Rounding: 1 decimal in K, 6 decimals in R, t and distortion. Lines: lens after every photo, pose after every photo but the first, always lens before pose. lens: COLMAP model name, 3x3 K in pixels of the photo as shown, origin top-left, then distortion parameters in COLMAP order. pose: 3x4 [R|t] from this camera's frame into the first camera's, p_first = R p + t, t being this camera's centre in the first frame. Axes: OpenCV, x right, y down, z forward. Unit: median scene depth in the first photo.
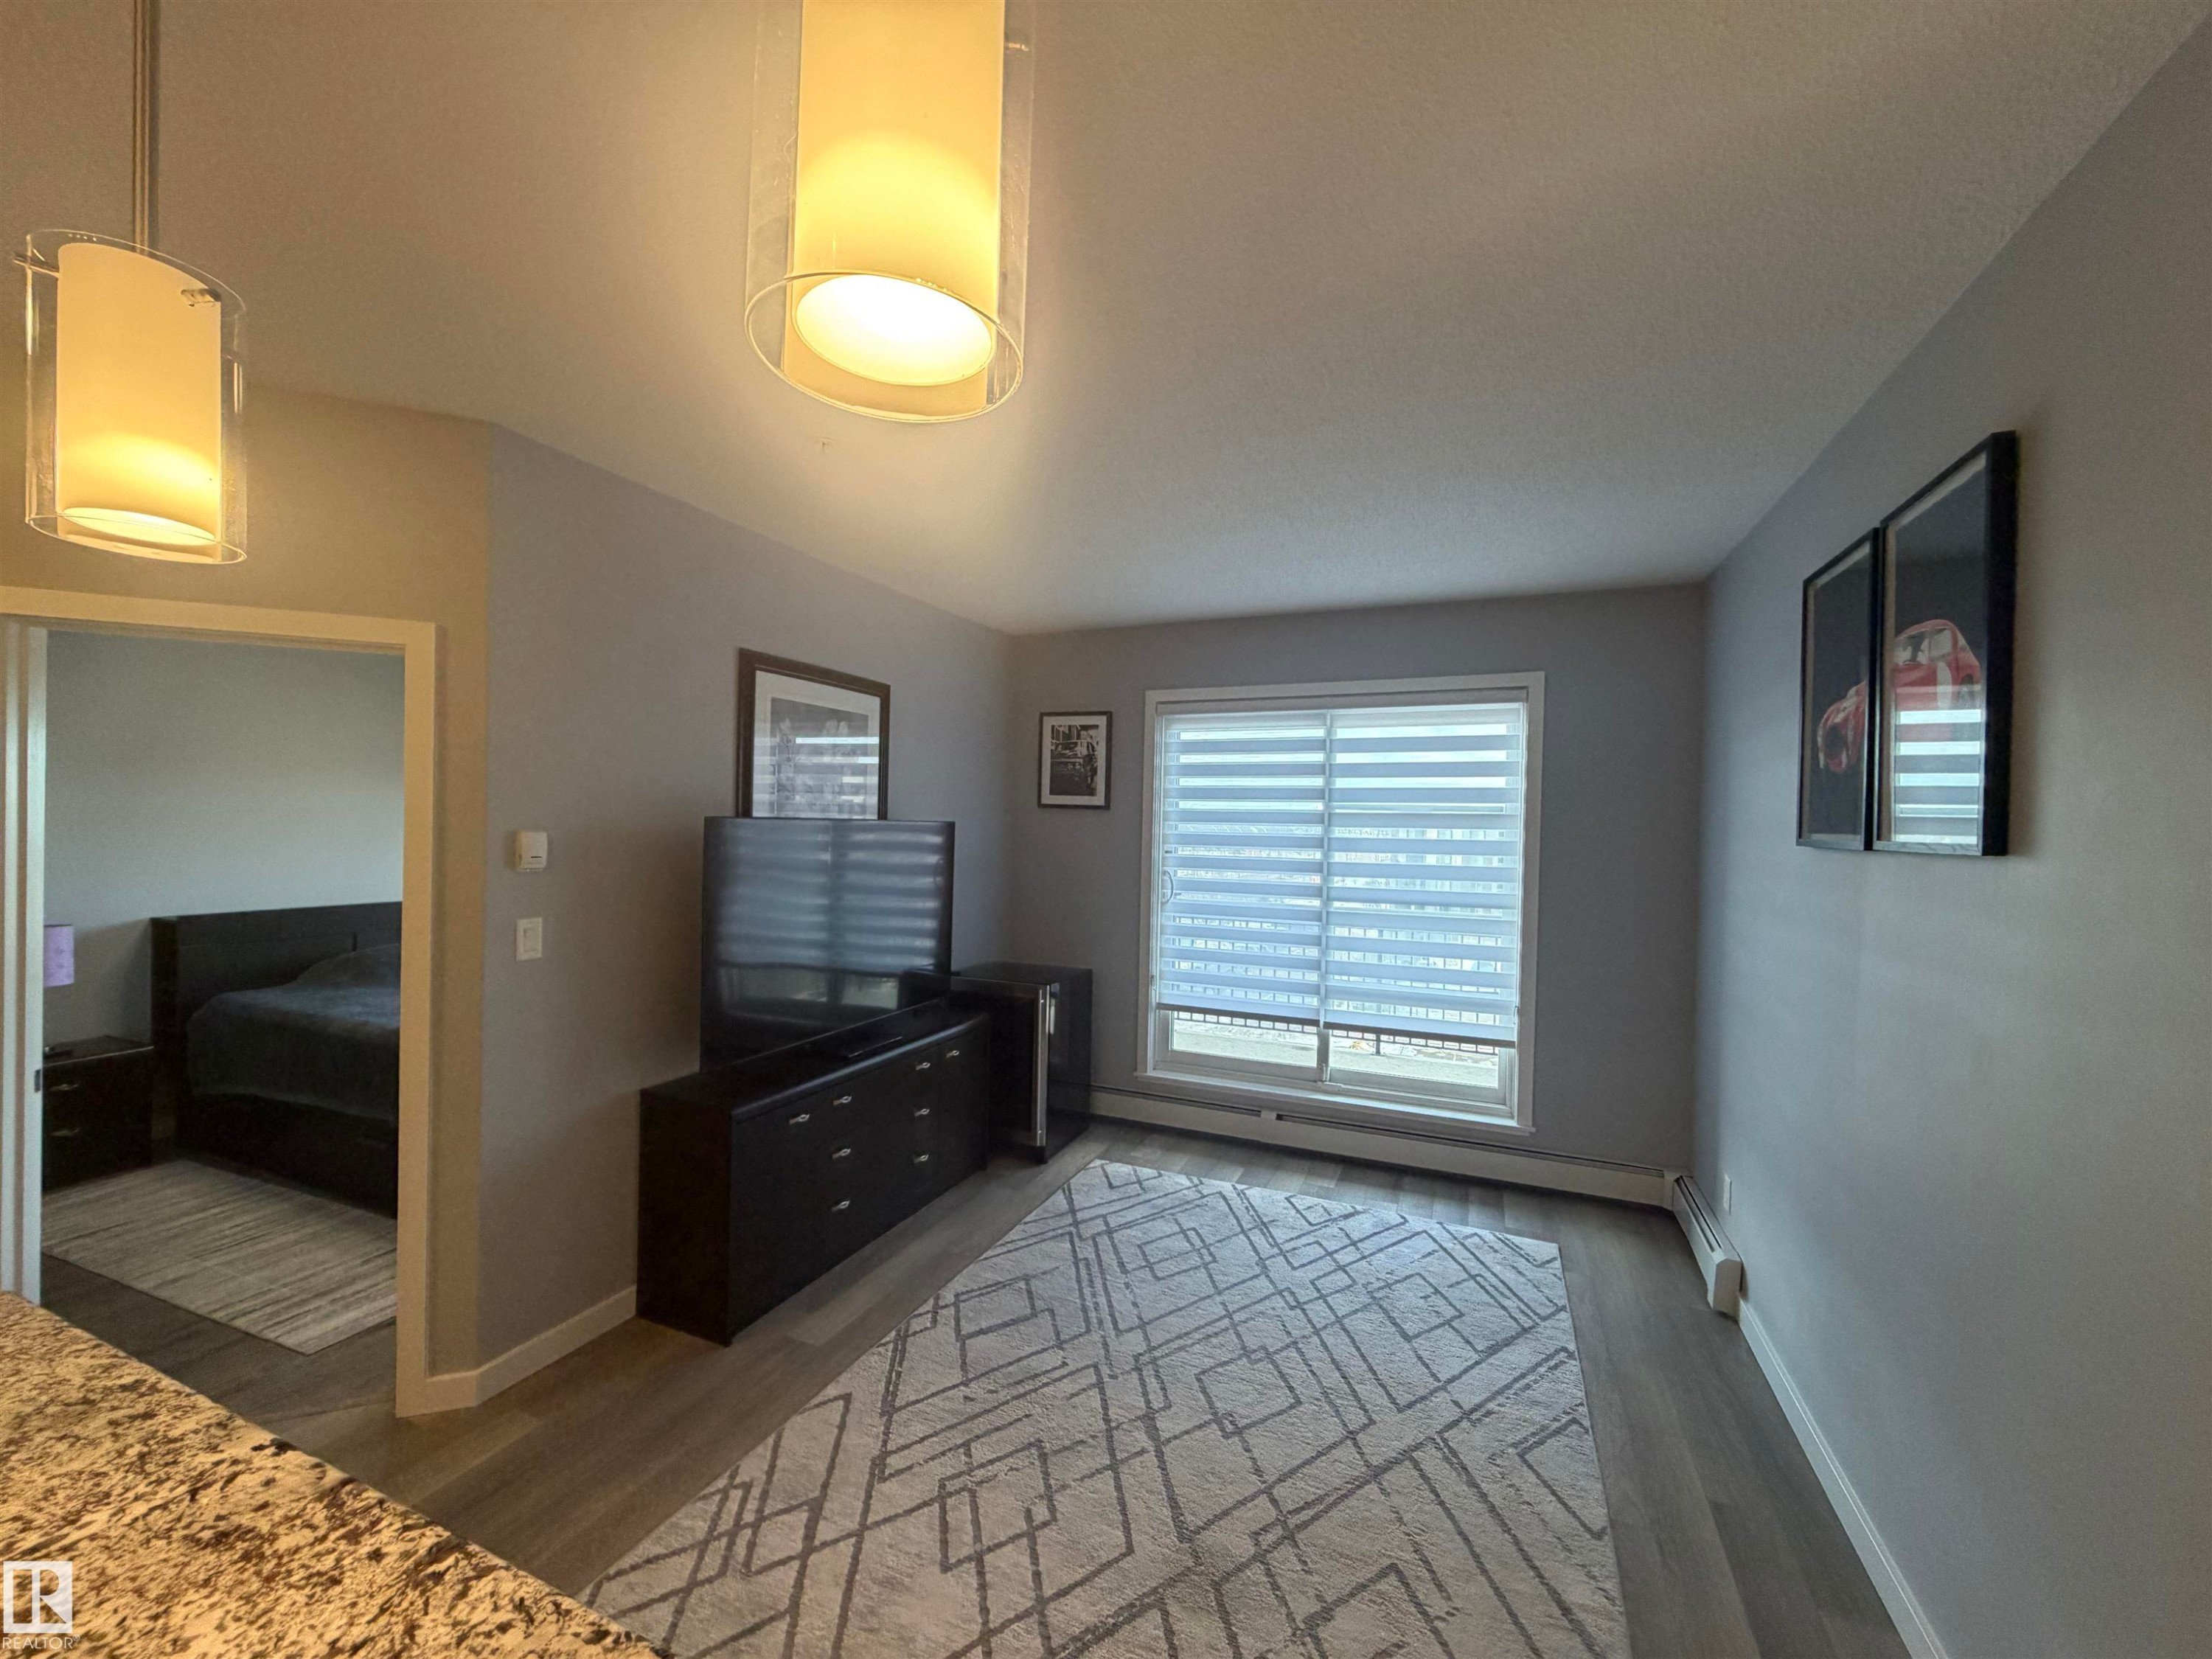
lens RADIAL K [[880.6, 0, 1099.1], [0, 880.6, 834.1], [0, 0, 1]] dist [0.001543, -0.000192]
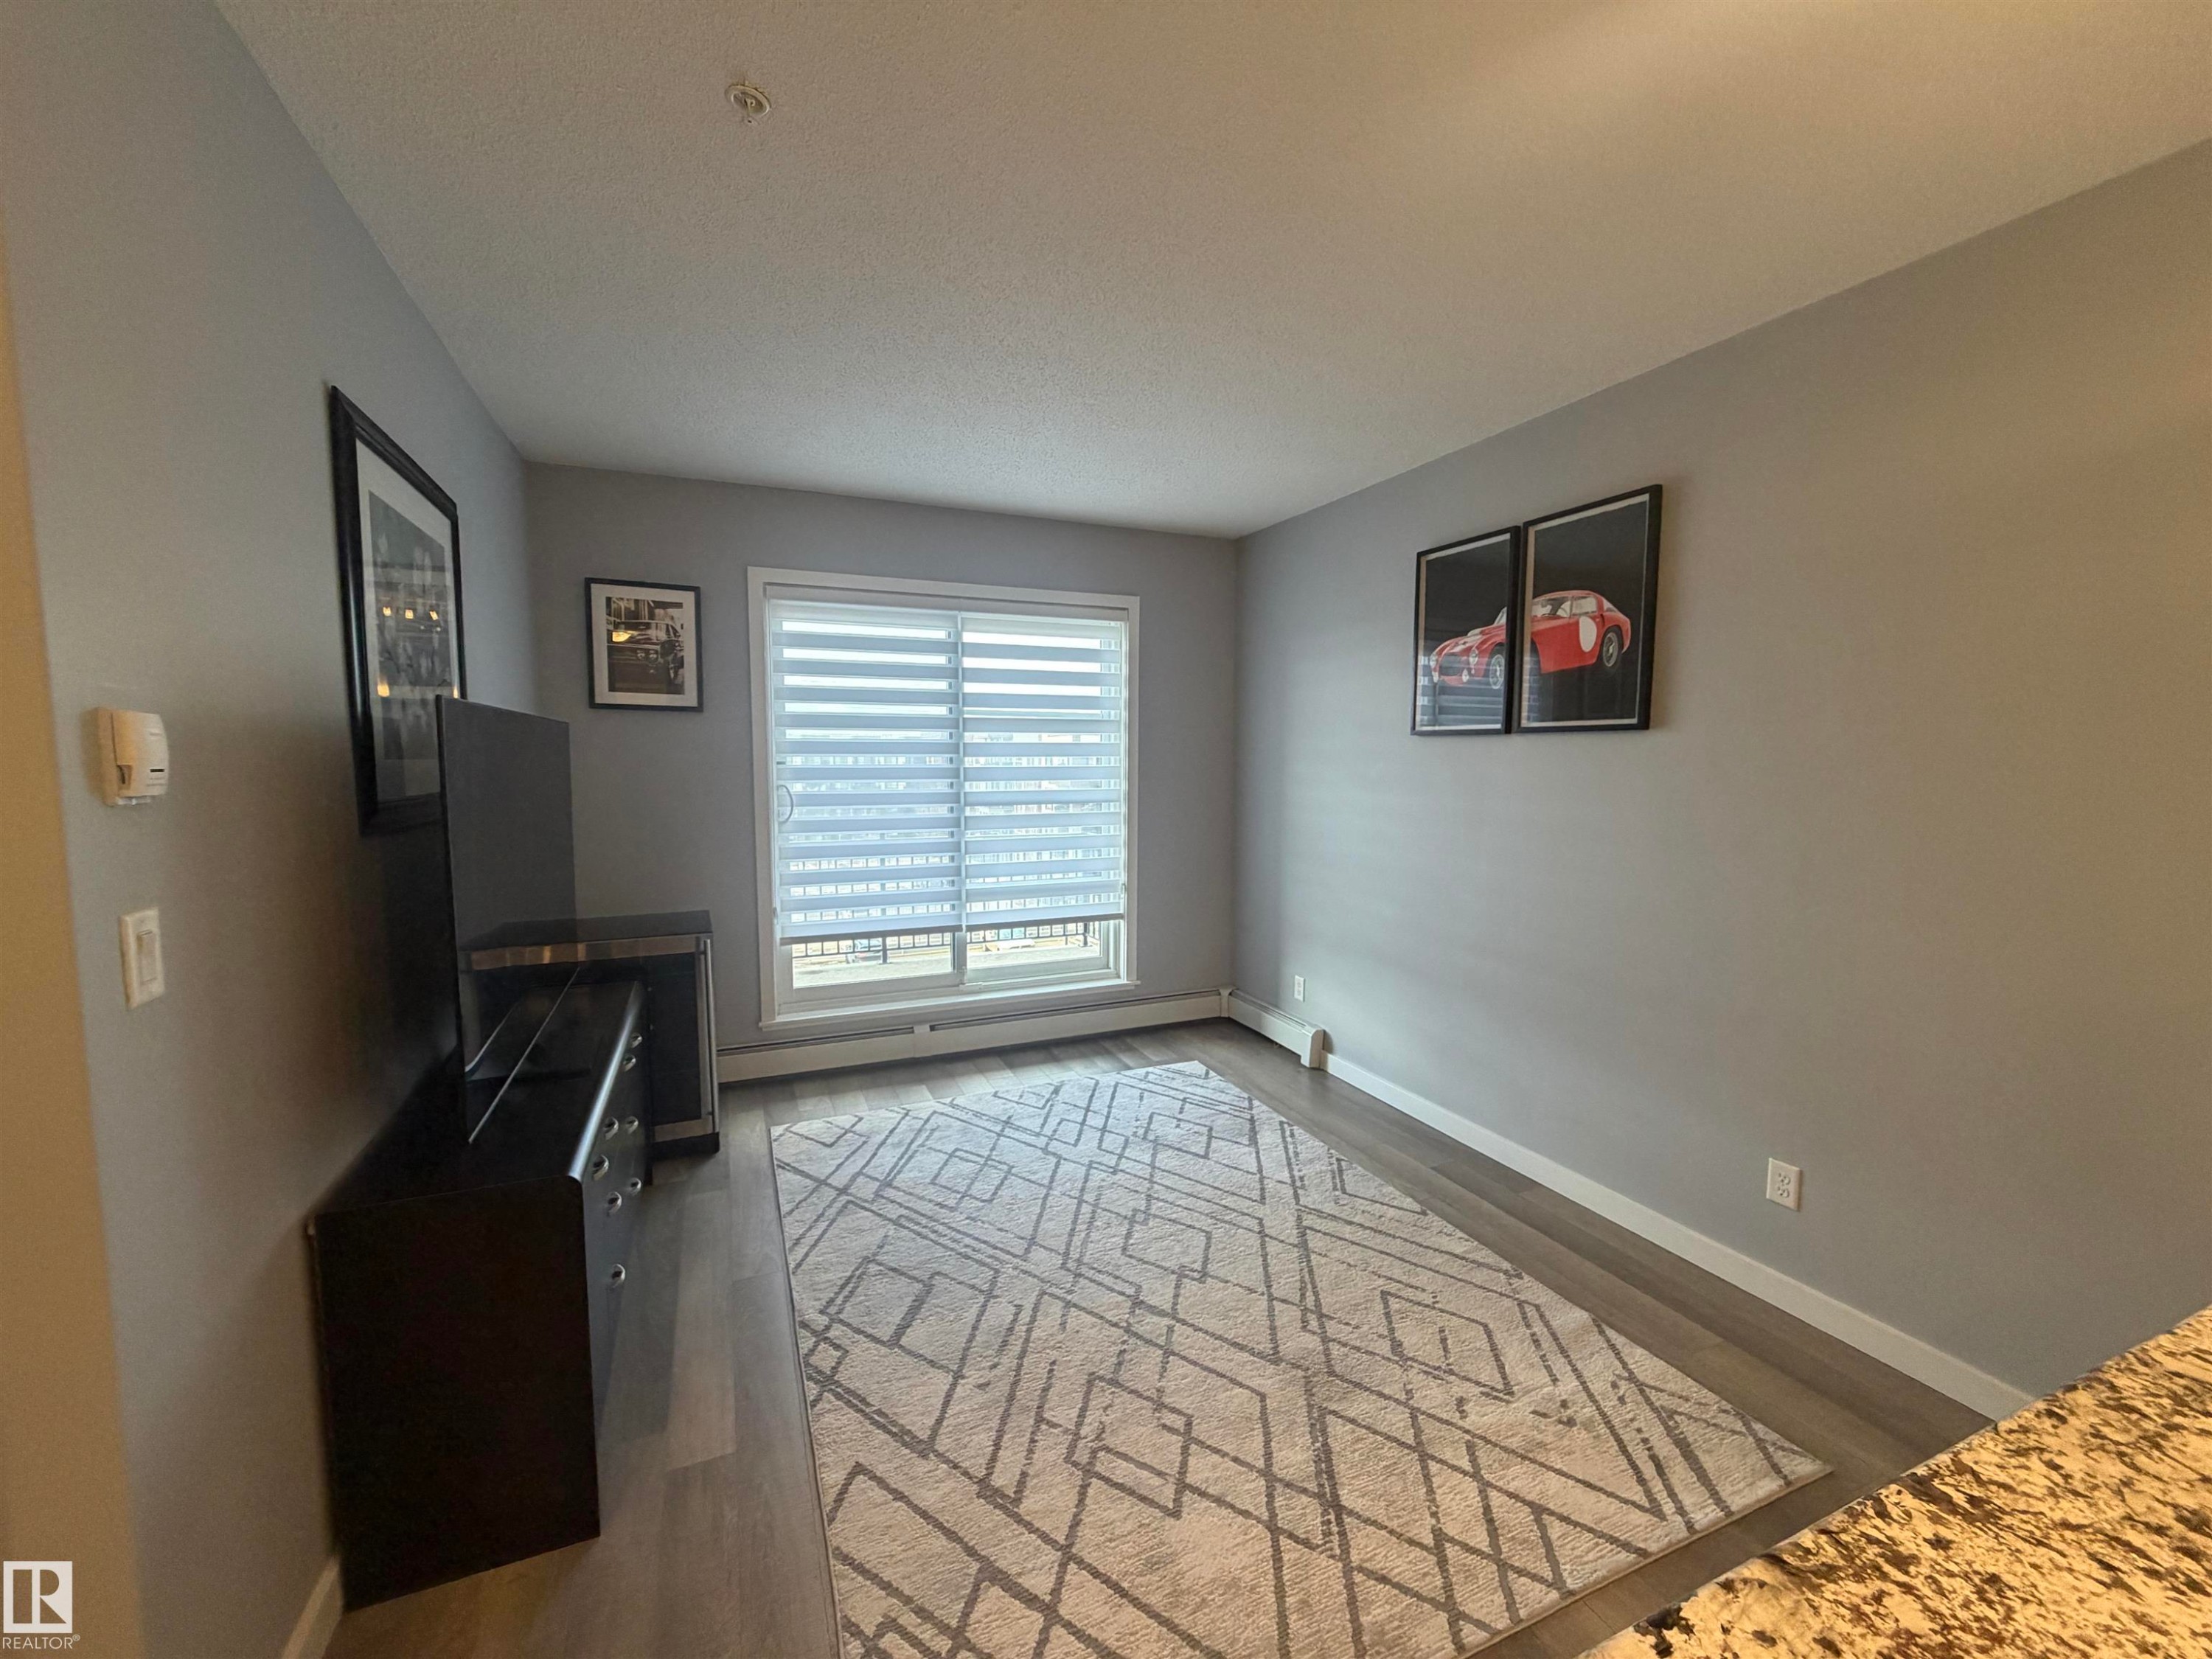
lens RADIAL K [[880.6, 0, 1099.1], [0, 880.6, 834.1], [0, 0, 1]] dist [0.001543, -0.000192]
pose [[0.685039, -0.083542, 0.723701, -0.492986], [0.020127, 0.995194, 0.095831, 0.019572], [-0.728229, -0.051083, 0.683428, 0.272624]]
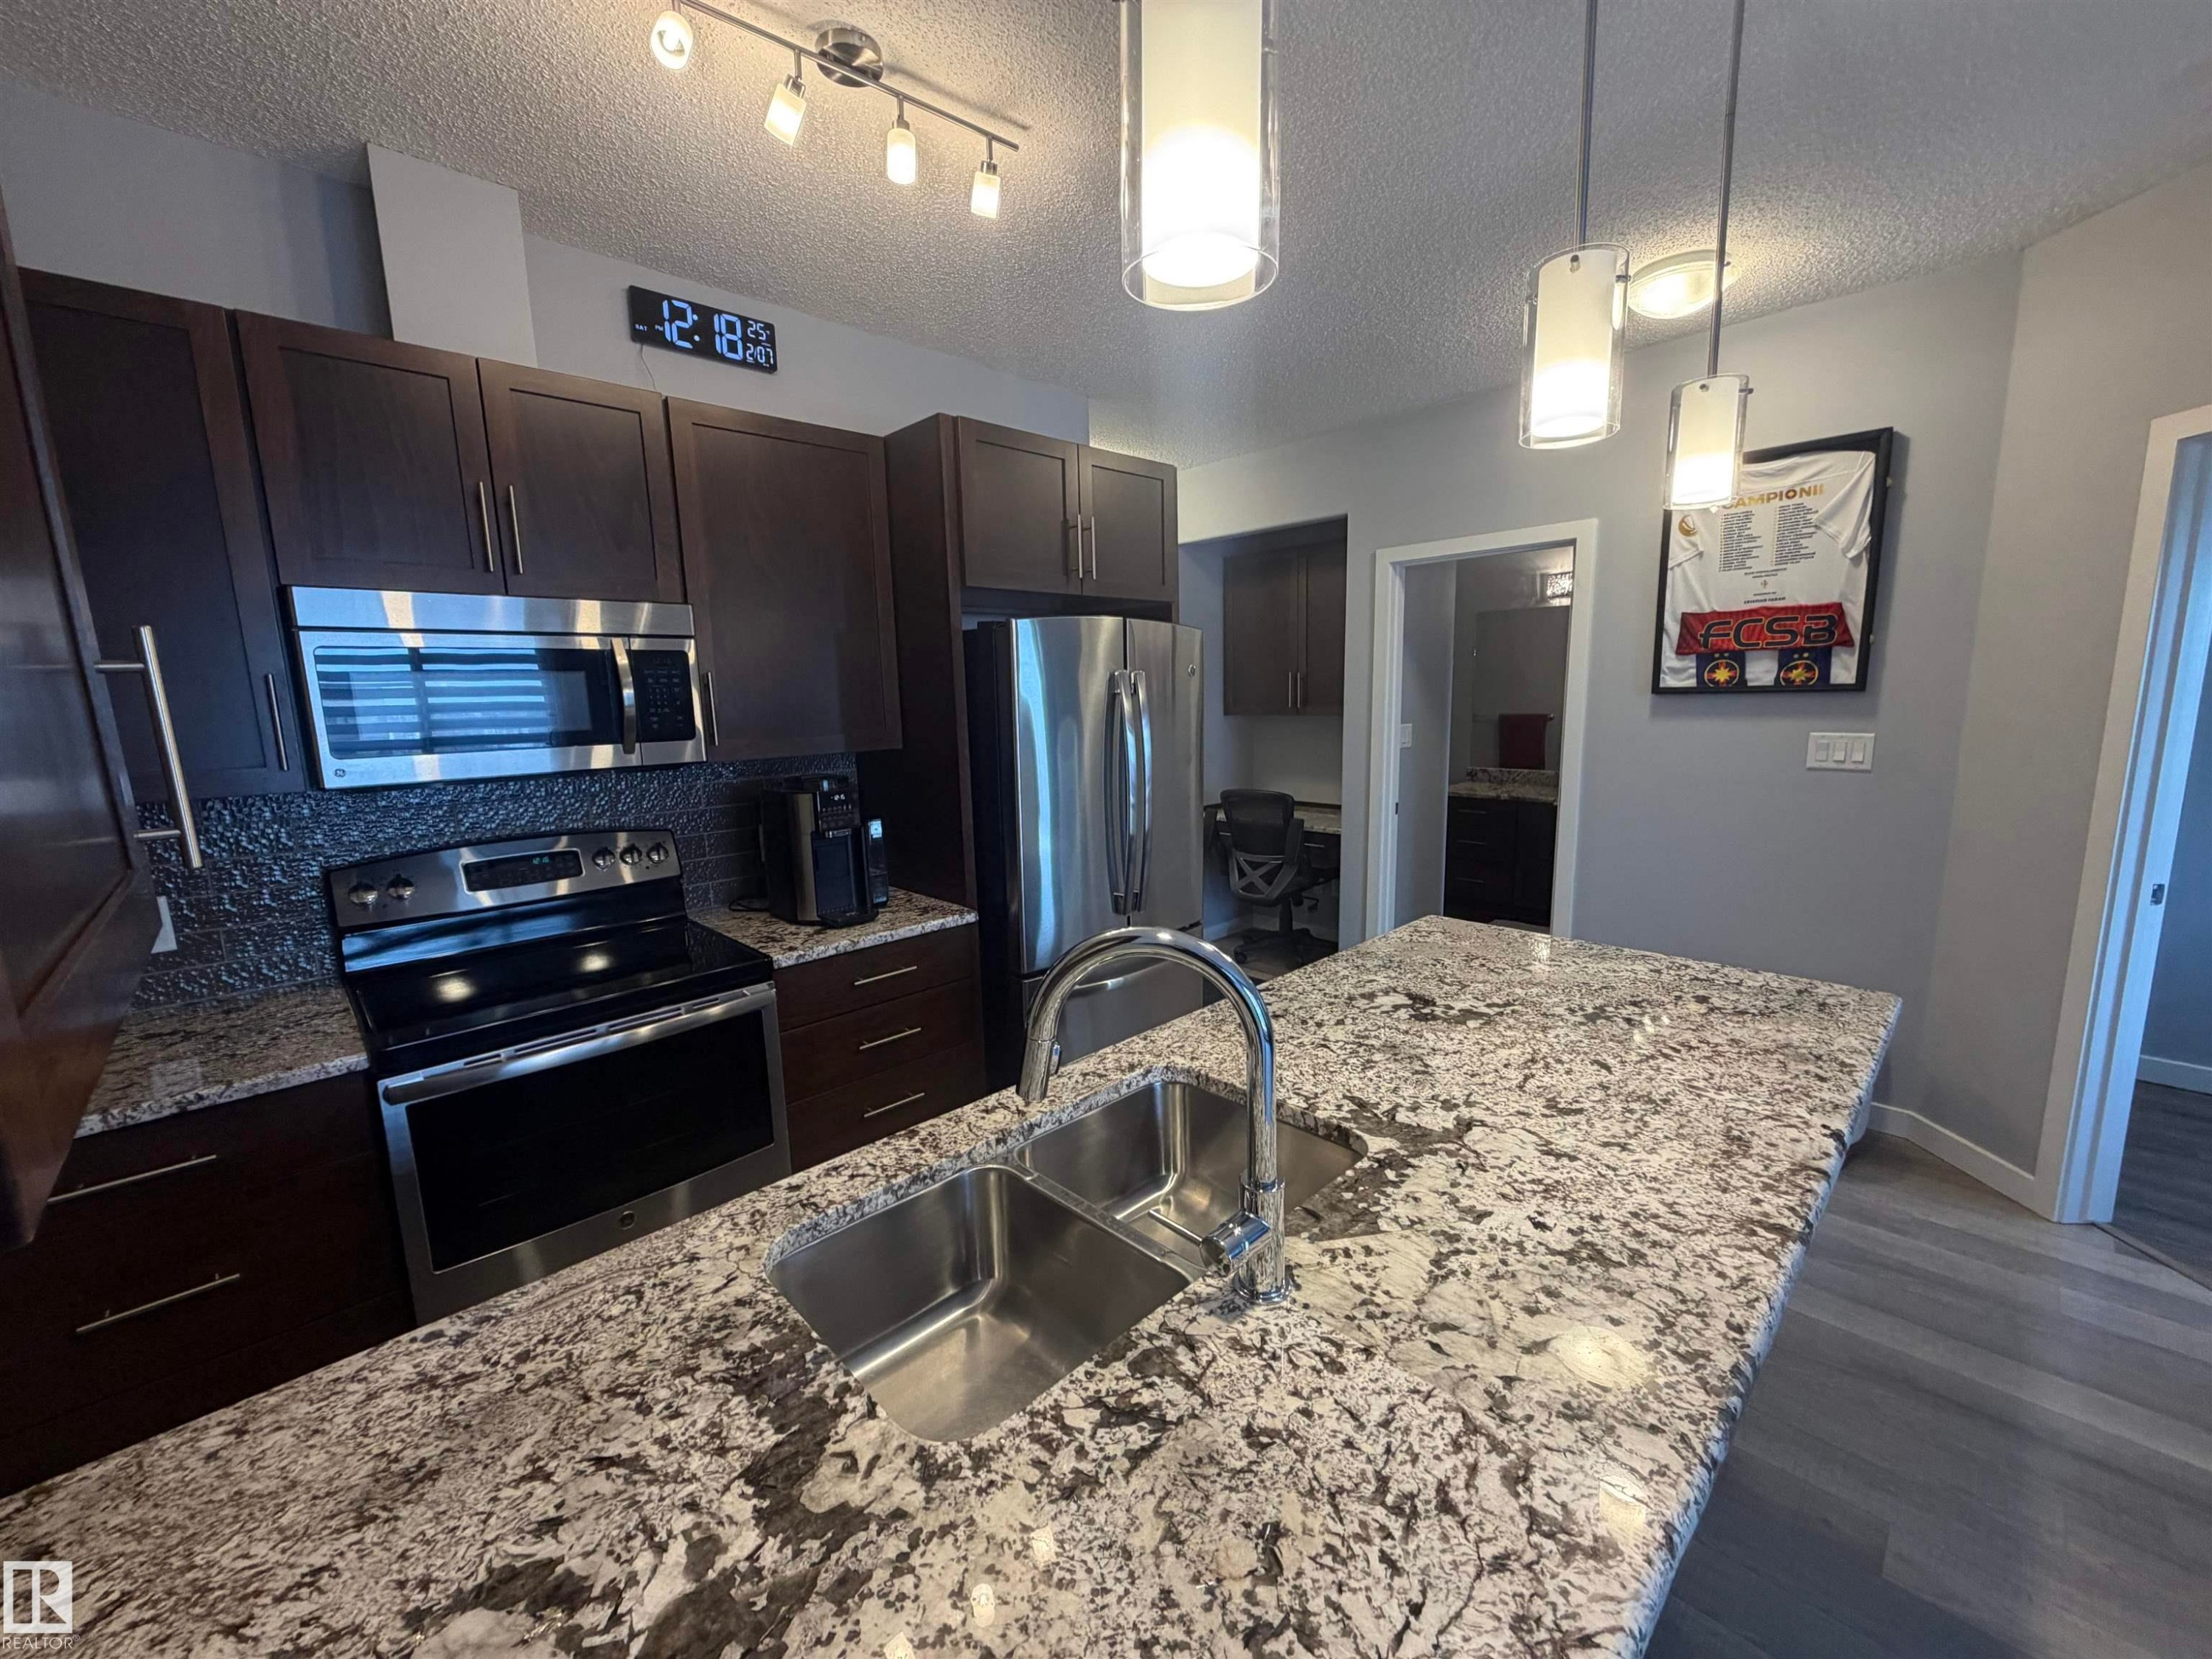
lens RADIAL K [[880.6, 0, 1099.1], [0, 880.6, 834.1], [0, 0, 1]] dist [0.001543, -0.000192]
pose [[-0.386279, 0.137891, -0.912017, 0.159371], [0.008993, 0.989279, 0.145764, 0.029266], [0.922338, 0.048104, -0.383378, 0.155450]]
